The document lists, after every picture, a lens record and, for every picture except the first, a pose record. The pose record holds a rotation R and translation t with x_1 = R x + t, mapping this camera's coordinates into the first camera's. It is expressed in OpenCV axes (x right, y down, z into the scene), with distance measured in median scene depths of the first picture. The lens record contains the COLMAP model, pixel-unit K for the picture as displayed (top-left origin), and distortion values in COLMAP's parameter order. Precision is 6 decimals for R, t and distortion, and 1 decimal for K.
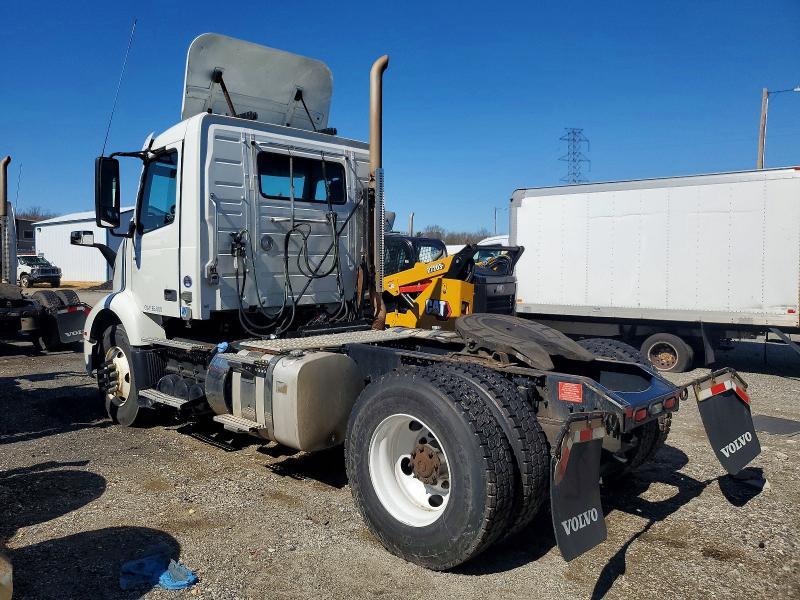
lens RADIAL K [[602.8, 0, 400.0], [0, 602.8, 300.0], [0, 0, 1]] dist [0.010868, 0.003100]
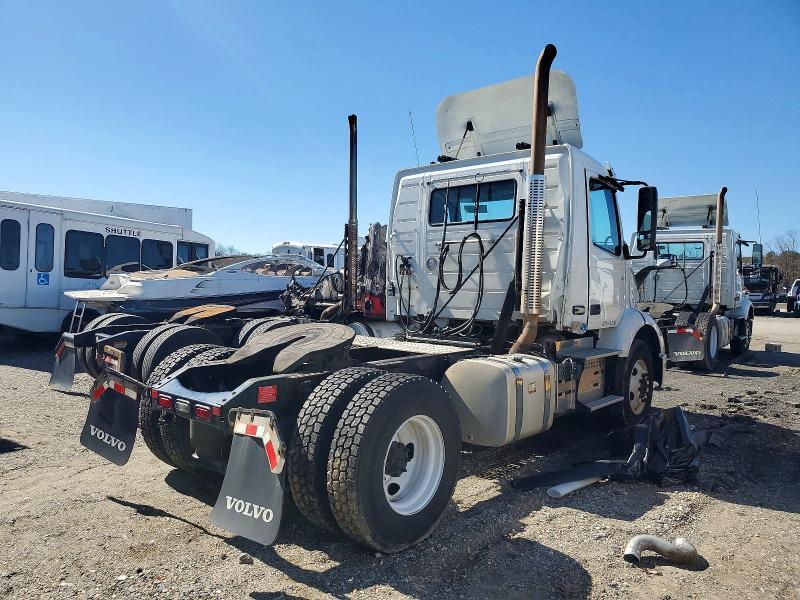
lens RADIAL K [[604.1, 0, 373.4], [0, 604.1, 321.2], [0, 0, 1]] dist [0.037157, 0.000097]
pose [[0.058616, 0.062119, -0.996346, 1.010607], [-0.078212, 0.995280, 0.057451, -0.041830], [0.995212, 0.074558, 0.063197, 0.838147]]
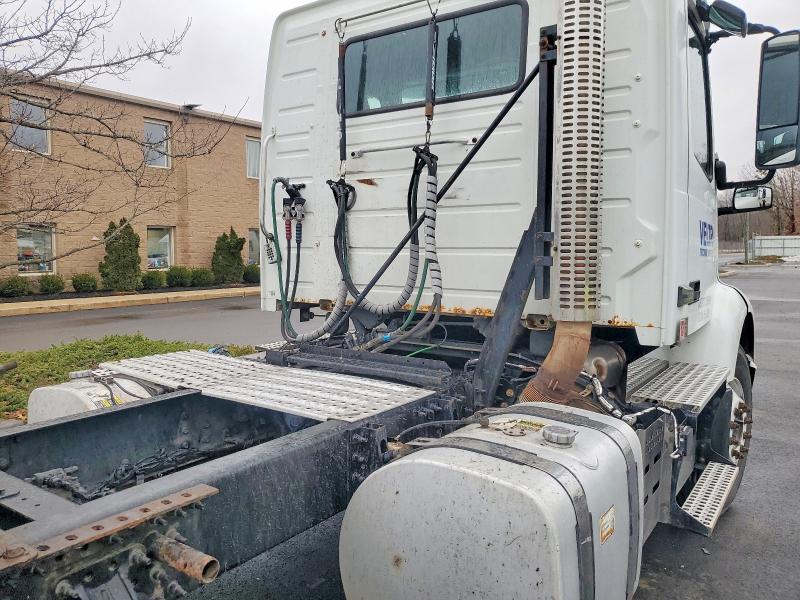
lens RADIAL K [[602.8, 0, 400.0], [0, 602.8, 300.0], [0, 0, 1]] dist [0.010868, 0.003100]
pose [[0.182480, 0.082192, -0.979768, 0.387940], [-0.072737, 0.994898, 0.069915, -0.040094], [0.980515, 0.058507, 0.187527, 0.973637]]
